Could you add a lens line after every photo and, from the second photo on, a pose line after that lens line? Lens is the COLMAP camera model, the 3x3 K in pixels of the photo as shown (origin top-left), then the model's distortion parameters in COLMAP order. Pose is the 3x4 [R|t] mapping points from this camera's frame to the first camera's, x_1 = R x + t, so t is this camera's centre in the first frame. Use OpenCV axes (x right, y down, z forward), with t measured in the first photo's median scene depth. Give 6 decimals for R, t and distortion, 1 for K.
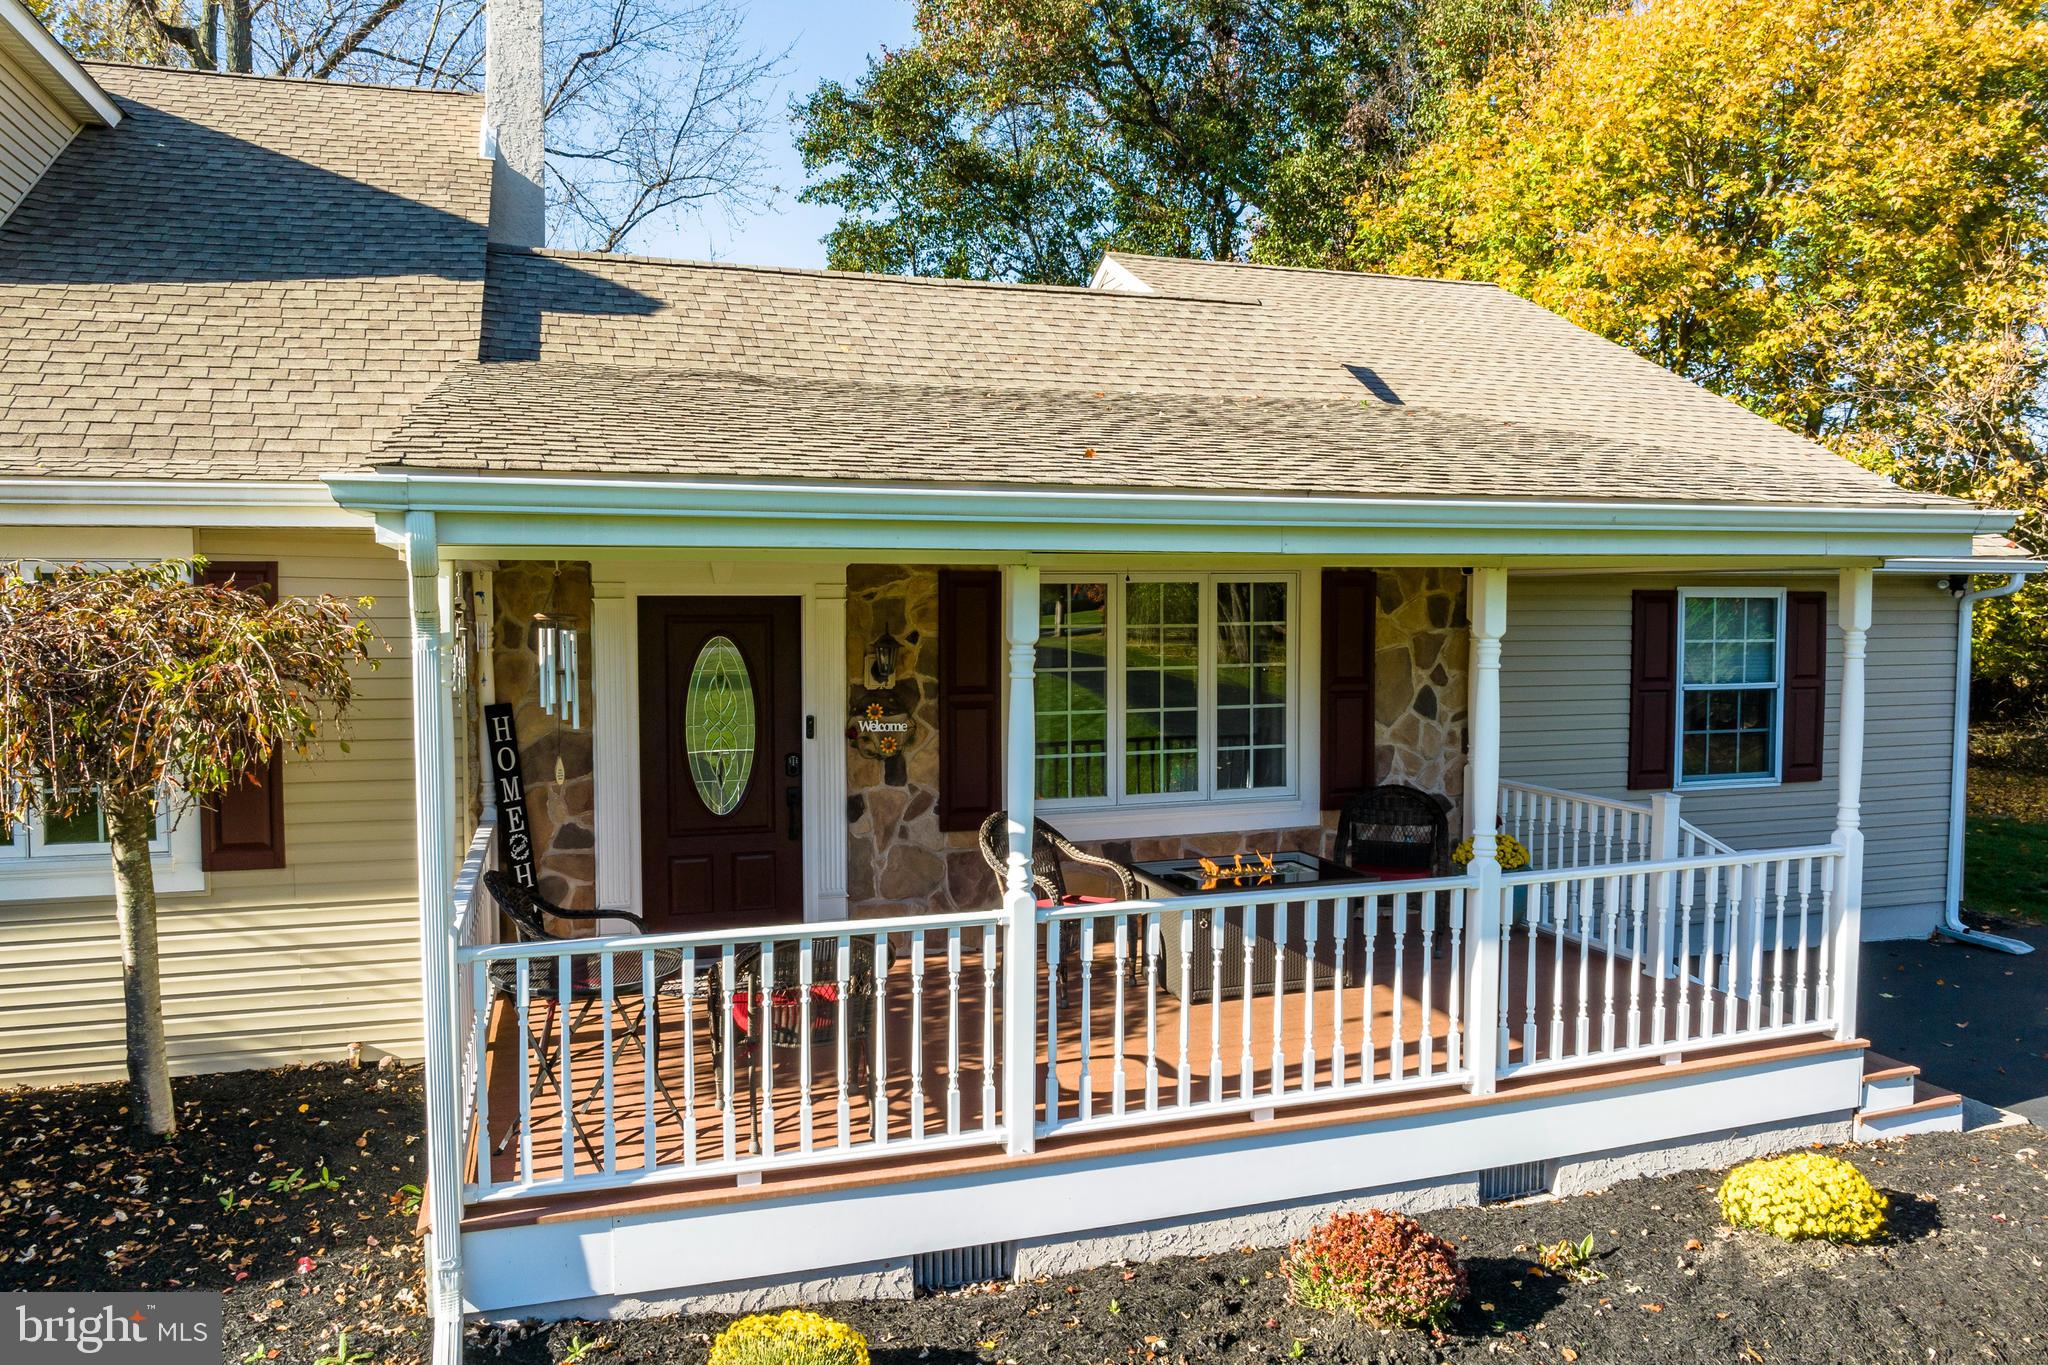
lens RADIAL K [[1442.0, 0, 1024.0], [0, 1442.0, 682.5], [0, 0, 1]] dist [-0.071921, 0.057898]
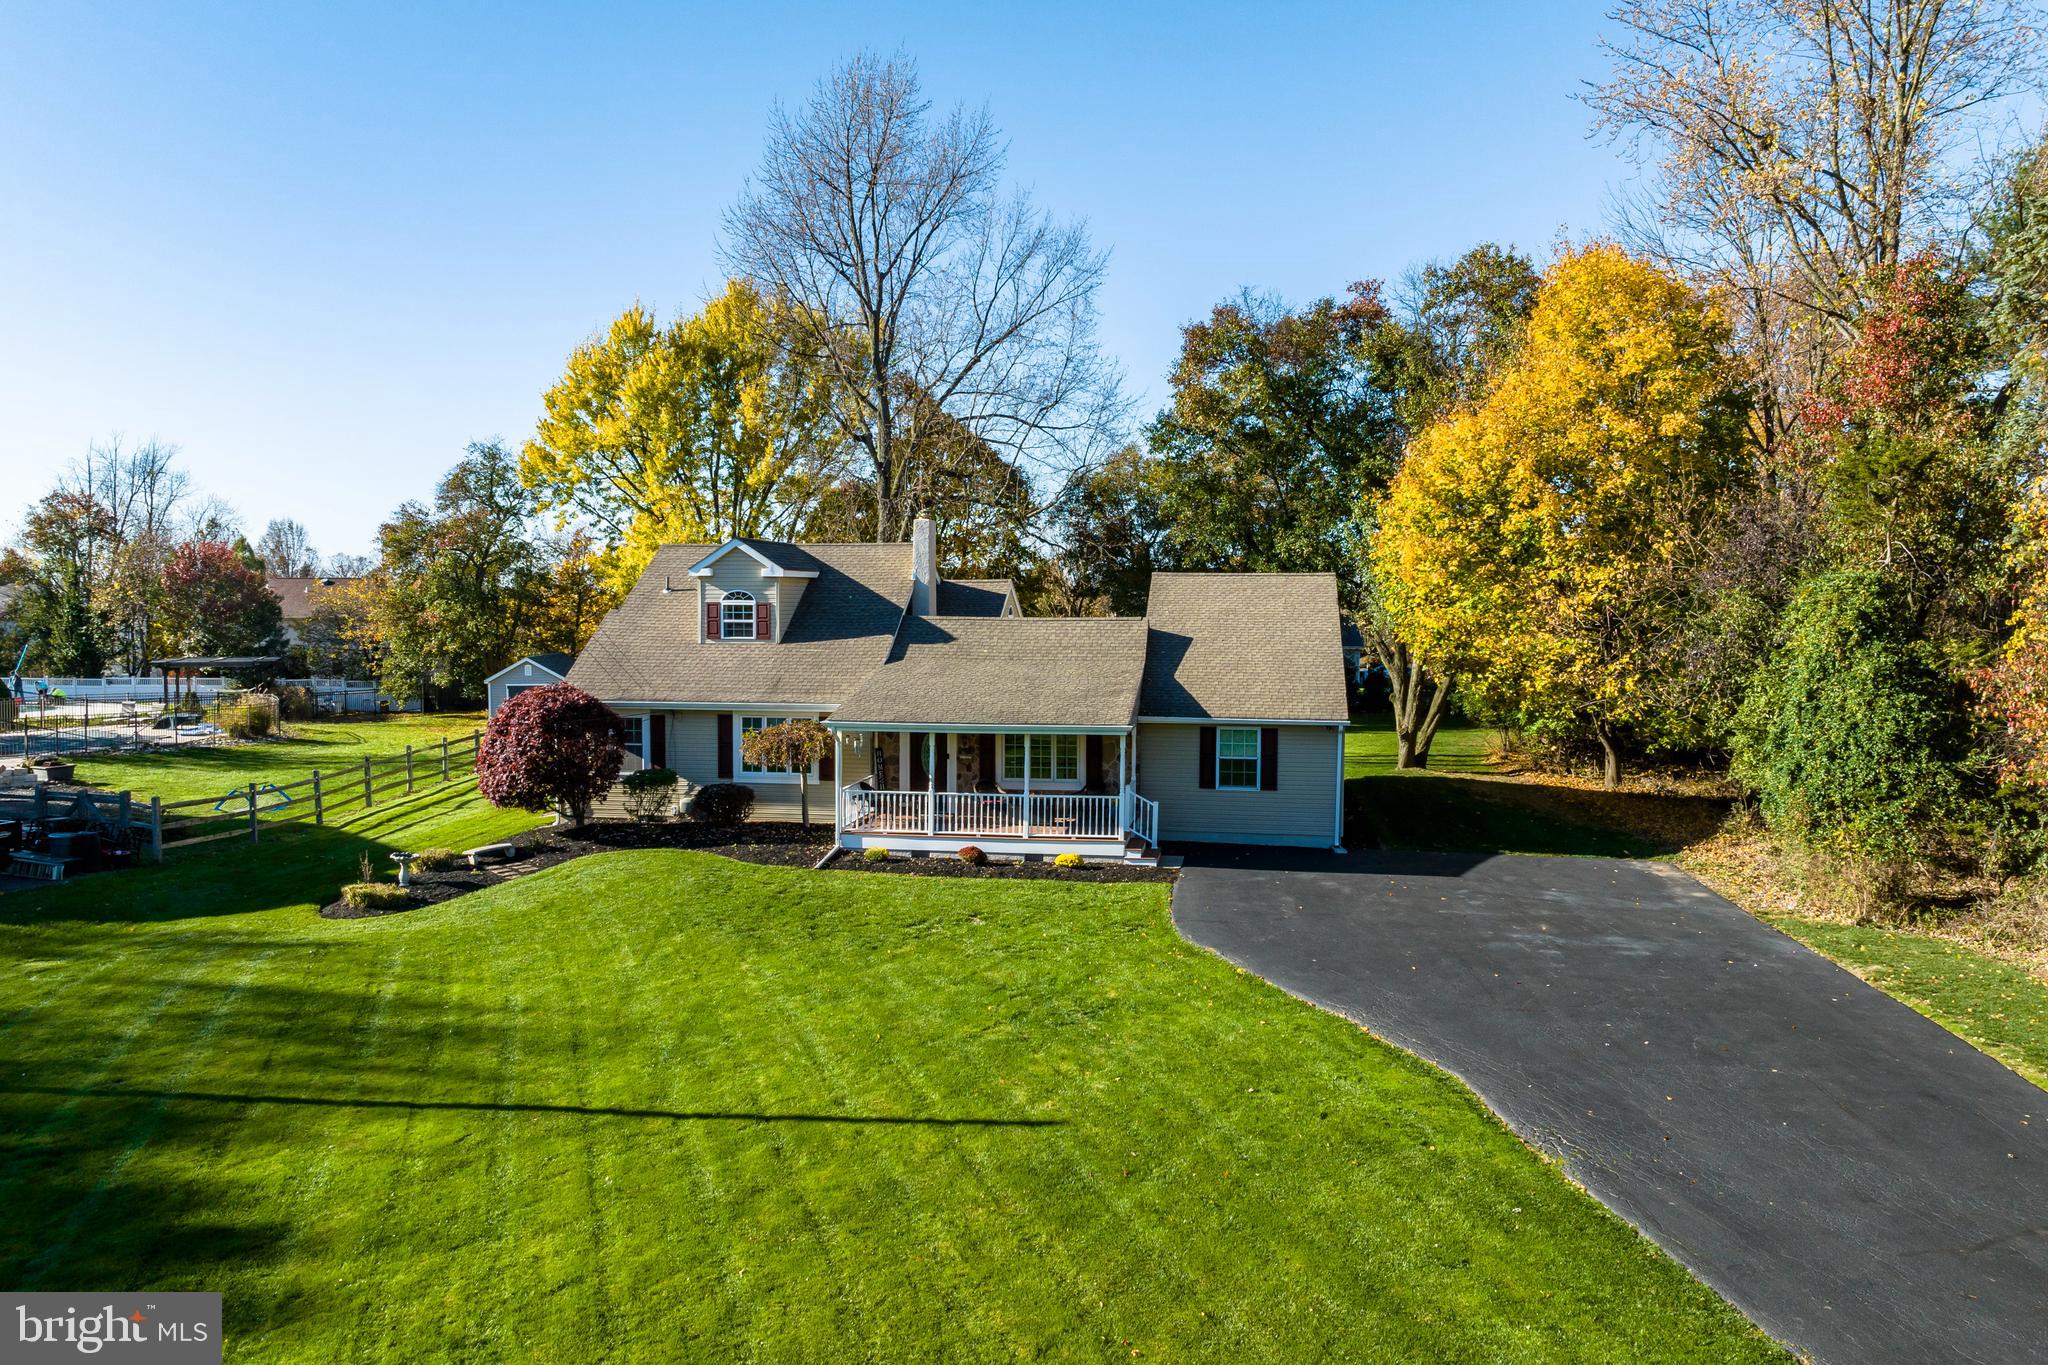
lens RADIAL K [[1484.7, 0, 1024.0], [0, 1484.7, 682.5], [0, 0, 1]] dist [-0.015927, -0.001440]
pose [[0.885955, 0.029659, -0.462821, 2.685724], [-0.030743, 0.999514, 0.005202, -0.281247], [0.462751, 0.009620, 0.886436, -3.584920]]
